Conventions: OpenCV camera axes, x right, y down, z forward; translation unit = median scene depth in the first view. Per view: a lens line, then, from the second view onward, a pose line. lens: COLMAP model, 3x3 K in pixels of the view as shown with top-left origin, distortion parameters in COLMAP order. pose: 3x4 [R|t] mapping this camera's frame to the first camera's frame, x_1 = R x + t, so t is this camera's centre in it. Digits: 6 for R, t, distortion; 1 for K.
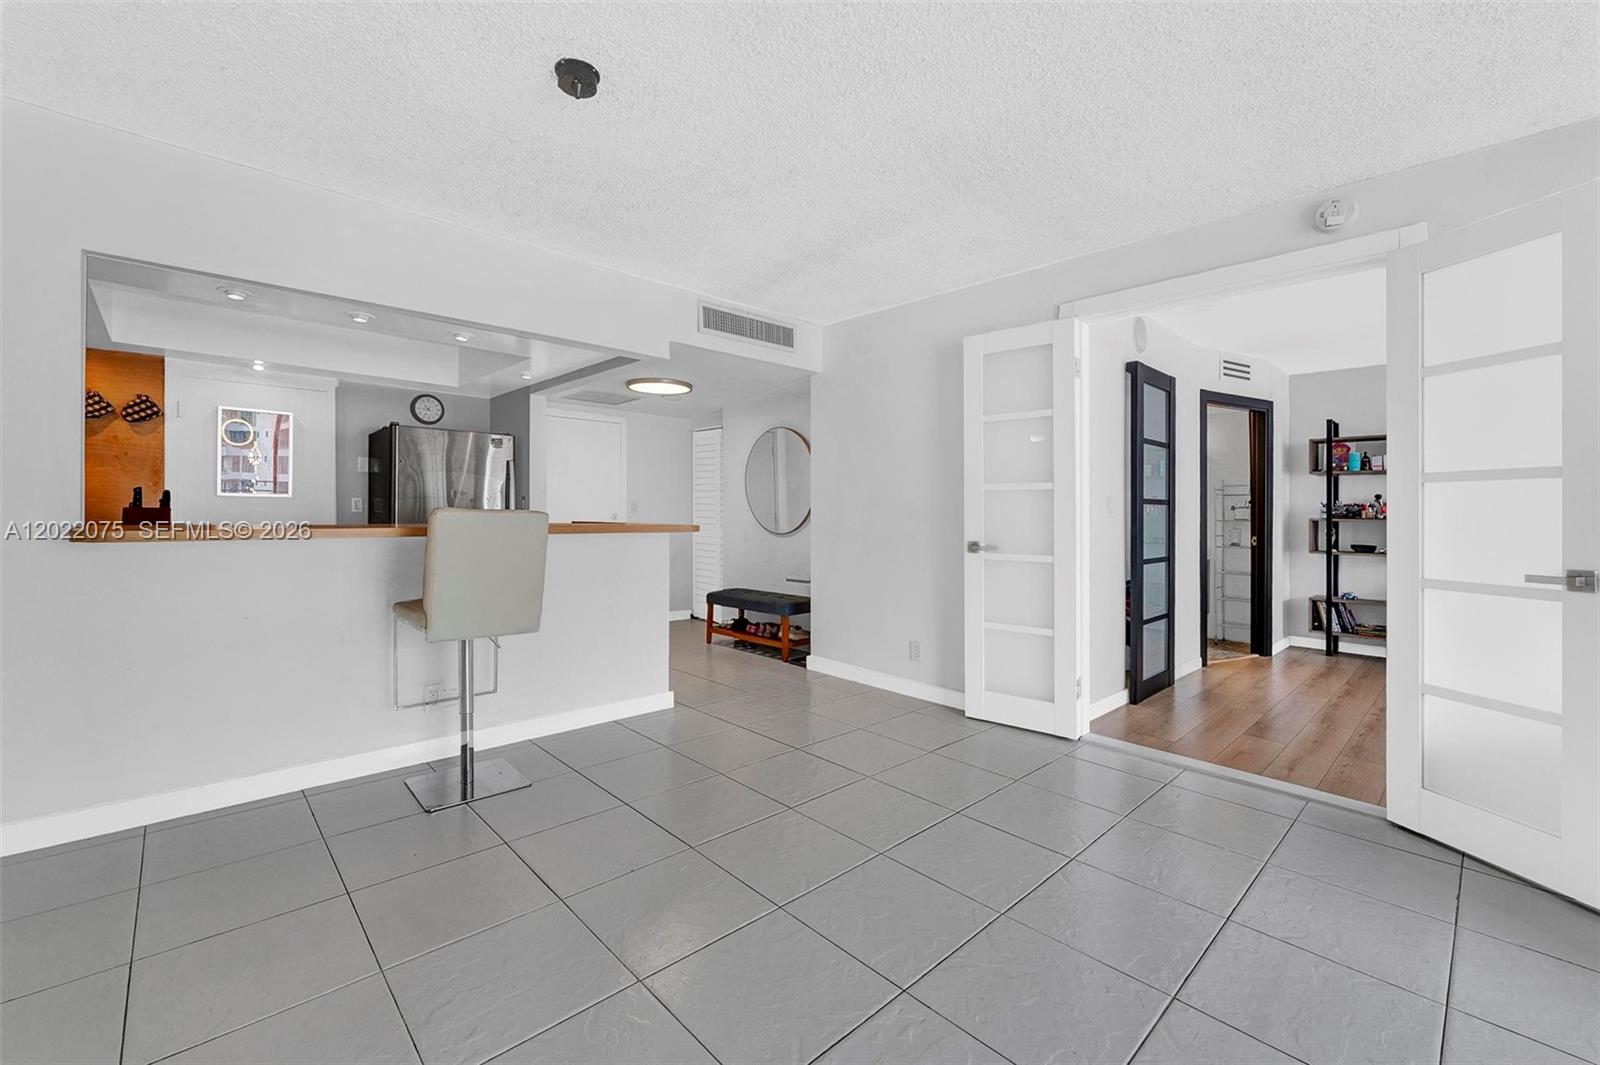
lens RADIAL K [[656.6, 0, 800.0], [0, 656.6, 516.2], [0, 0, 1]] dist [-0.000293, 0.000055]
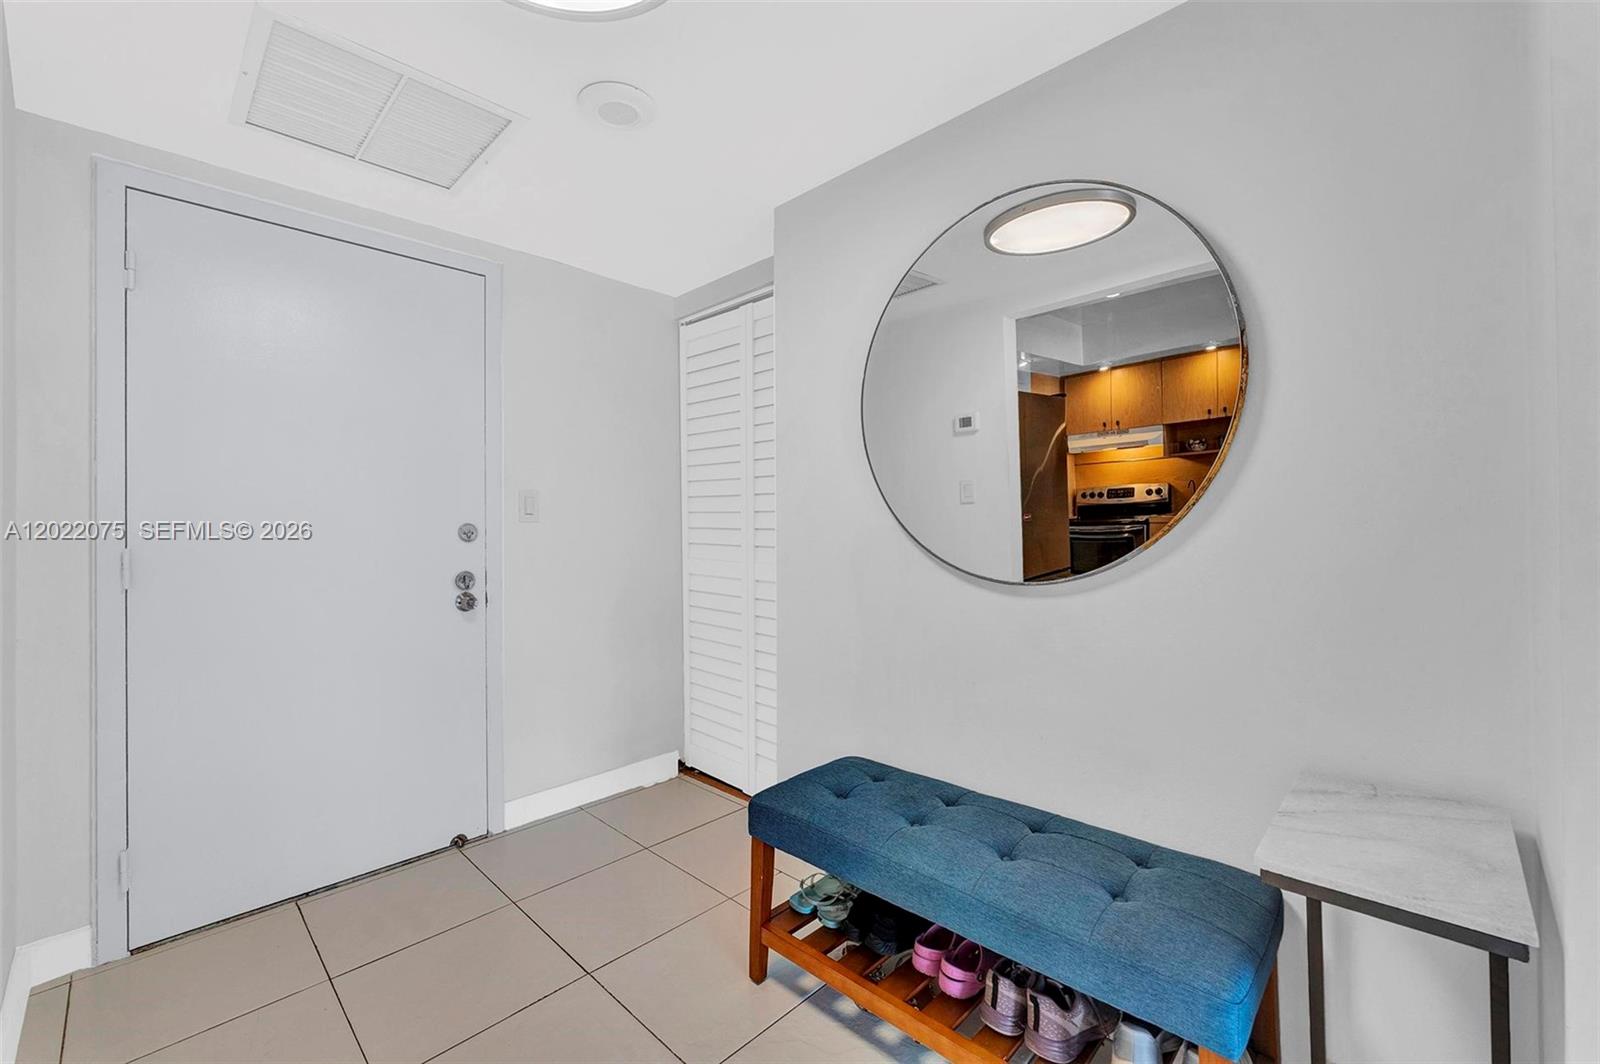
lens RADIAL K [[655.1, 0, 801.5], [0, 655.1, 540.9], [0, 0, 1]] dist [-0.000812, -0.000089]
pose [[0.999028, -0.003213, 0.043974, -0.155167], [0.002388, 0.999820, 0.018812, 0.004211], [-0.044026, -0.018689, 0.998856, 0.854698]]
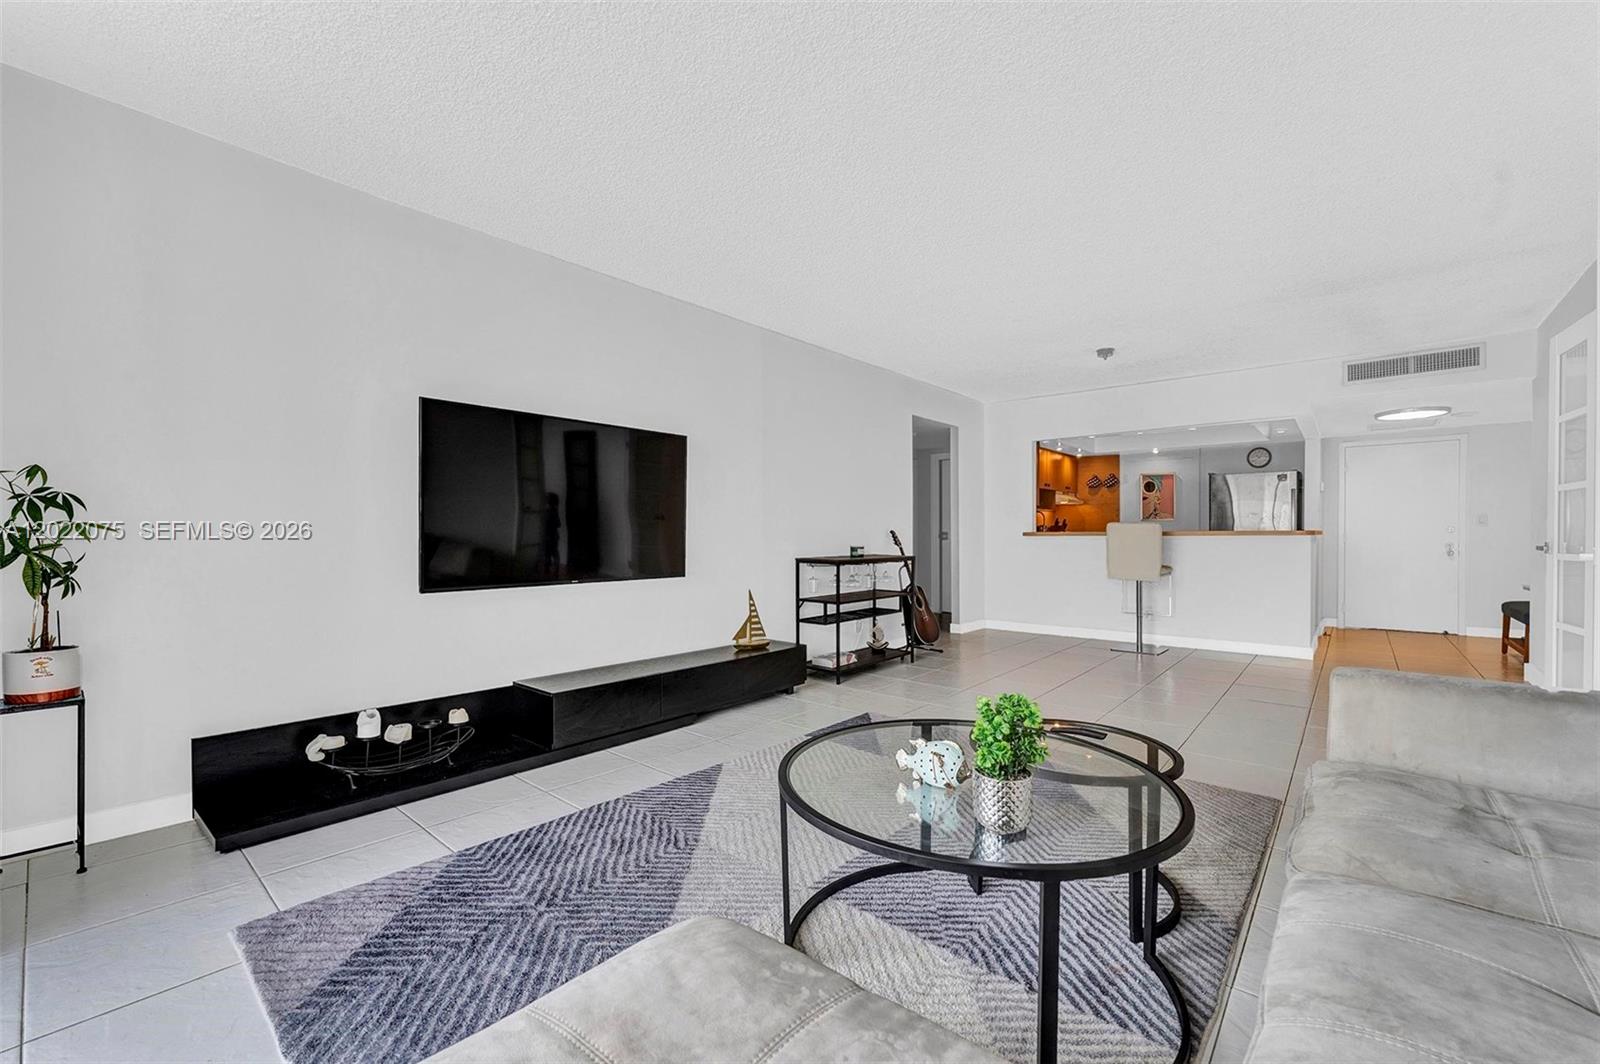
lens RADIAL K [[655.1, 0, 801.5], [0, 655.1, 540.9], [0, 0, 1]] dist [-0.000812, -0.000089]
pose [[0.111681, -0.001012, -0.993744, 0.846696], [0.001445, 0.999999, -0.000856, 0.026317], [0.993743, -0.001340, 0.111683, -0.188977]]
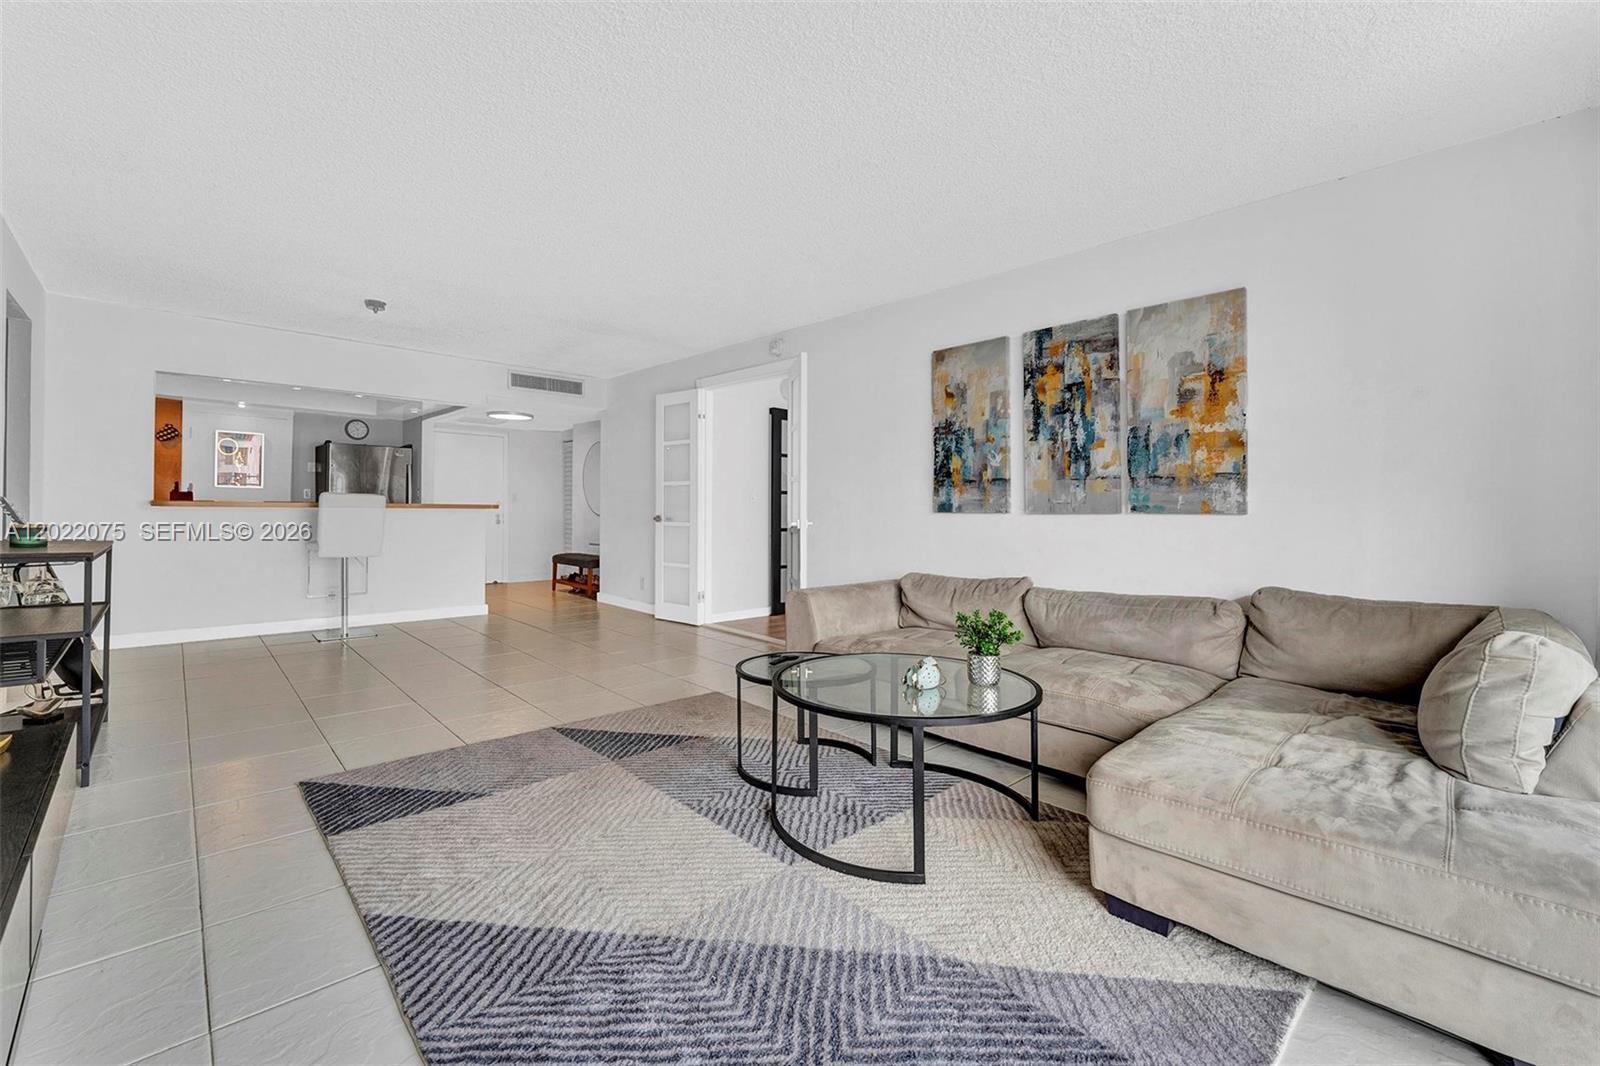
lens RADIAL K [[665.0, 0, 800.9], [0, 665.0, 506.8], [0, 0, 1]] dist [0.000030, -0.000092]
pose [[0.999995, 0.002824, -0.001085, 0.472340], [-0.002828, 0.999988, -0.004042, 0.016673], [0.001073, 0.004045, 0.999991, -0.540160]]
